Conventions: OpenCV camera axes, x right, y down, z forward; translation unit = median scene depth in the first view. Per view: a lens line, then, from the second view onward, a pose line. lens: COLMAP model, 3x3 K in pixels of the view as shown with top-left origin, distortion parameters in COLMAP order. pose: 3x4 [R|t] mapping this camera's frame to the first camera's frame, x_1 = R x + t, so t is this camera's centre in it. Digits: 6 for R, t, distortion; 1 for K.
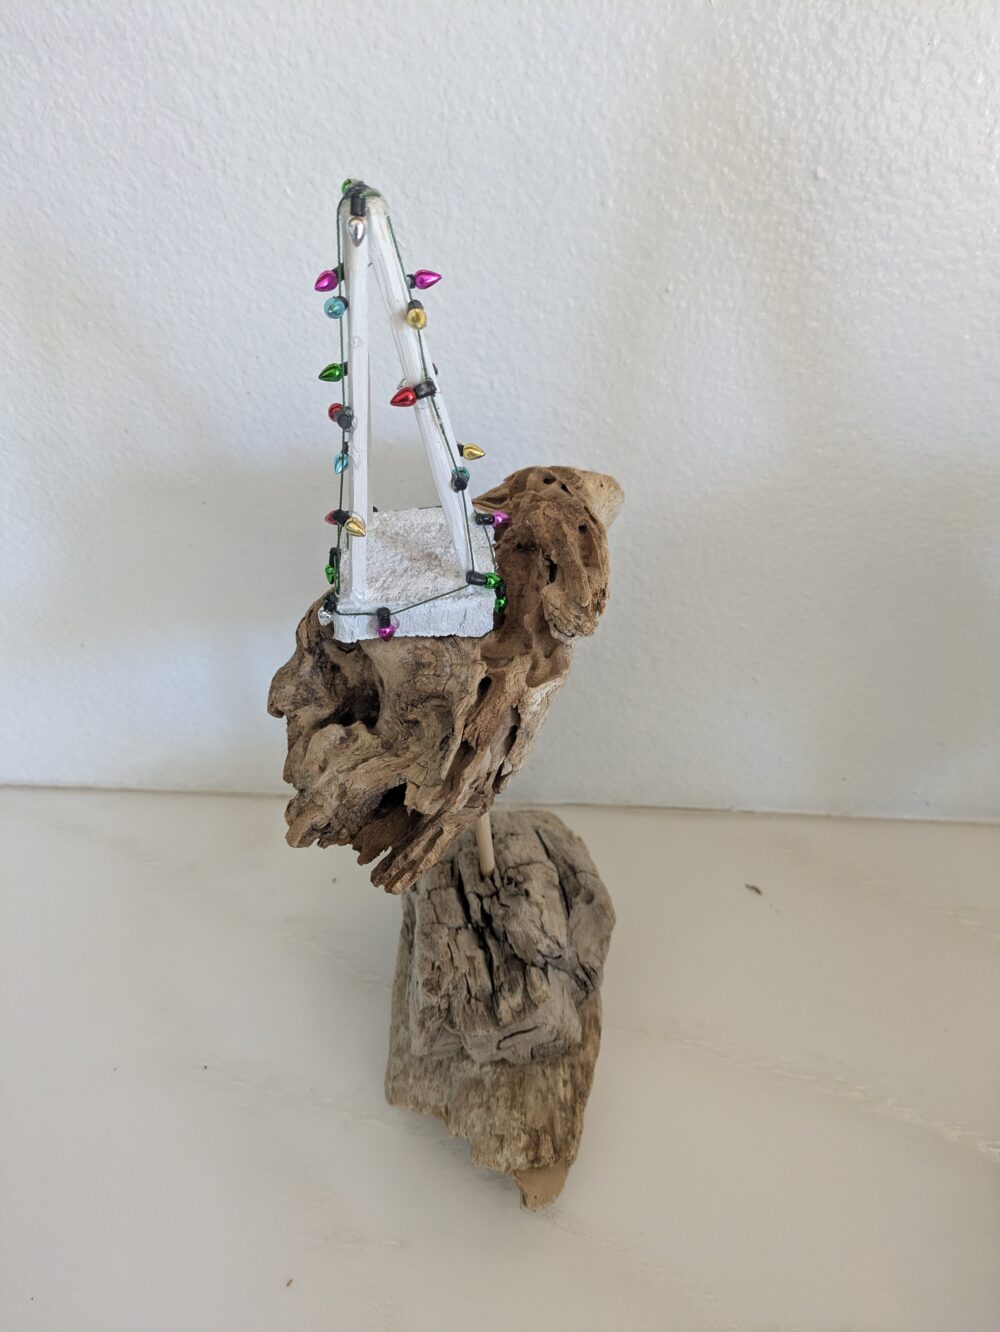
lens RADIAL K [[949.5, 0, 495.1], [0, 949.5, 653.5], [0, 0, 1]] dist [0.003663, -0.006030]
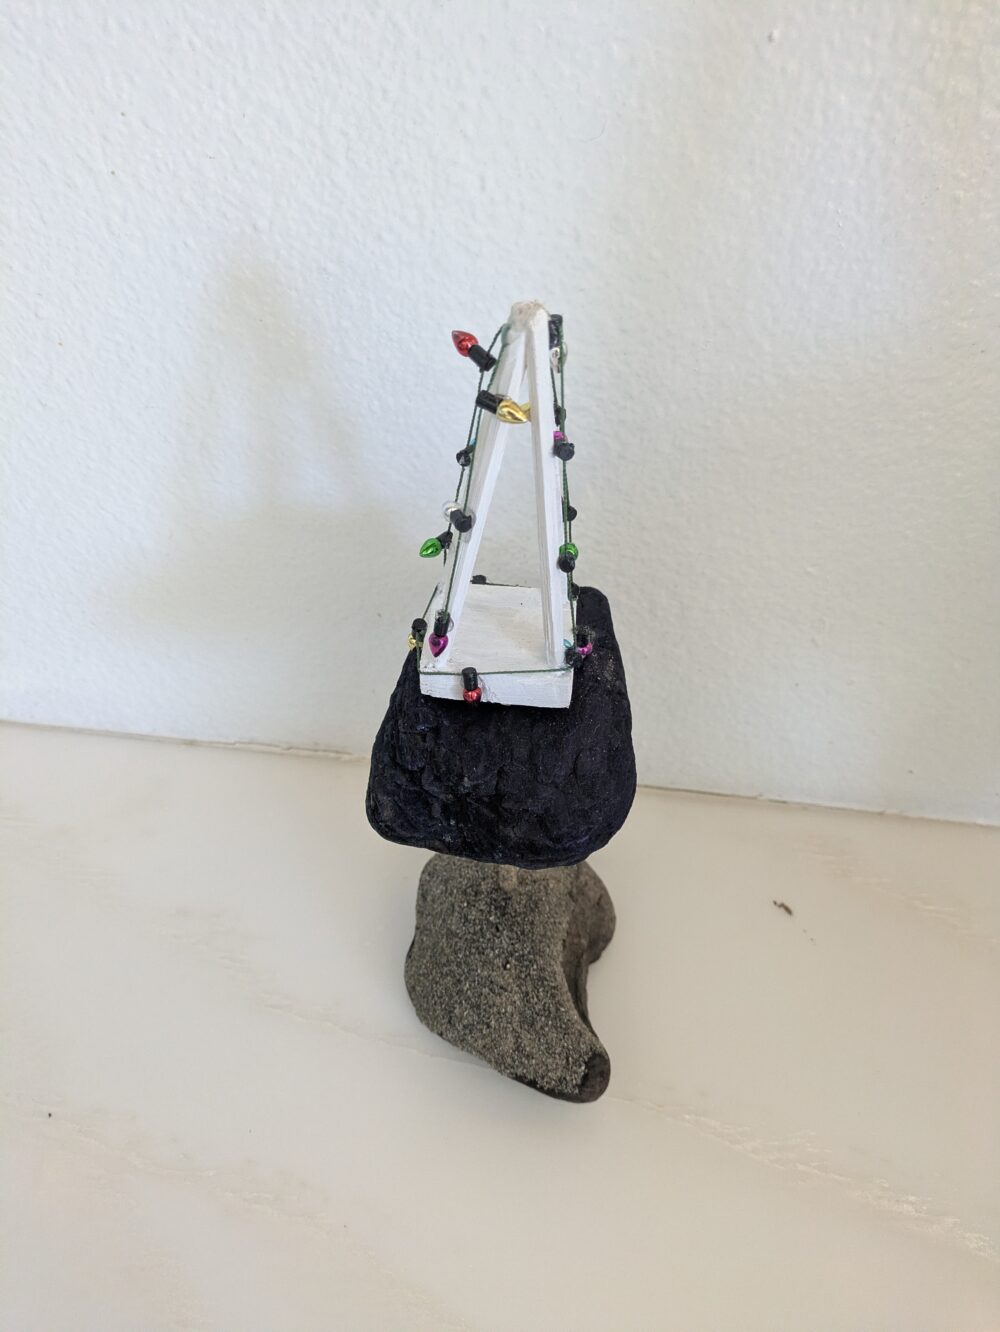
lens RADIAL K [[986.3, 0, 504.0], [0, 986.3, 668.7], [0, 0, 1]] dist [-0.012472, 0.005363]
pose [[0.997717, 0.062934, 0.024487, 0.016351], [-0.065391, 0.990903, 0.117625, -0.034922], [-0.016861, -0.118958, 0.992756, 0.306224]]
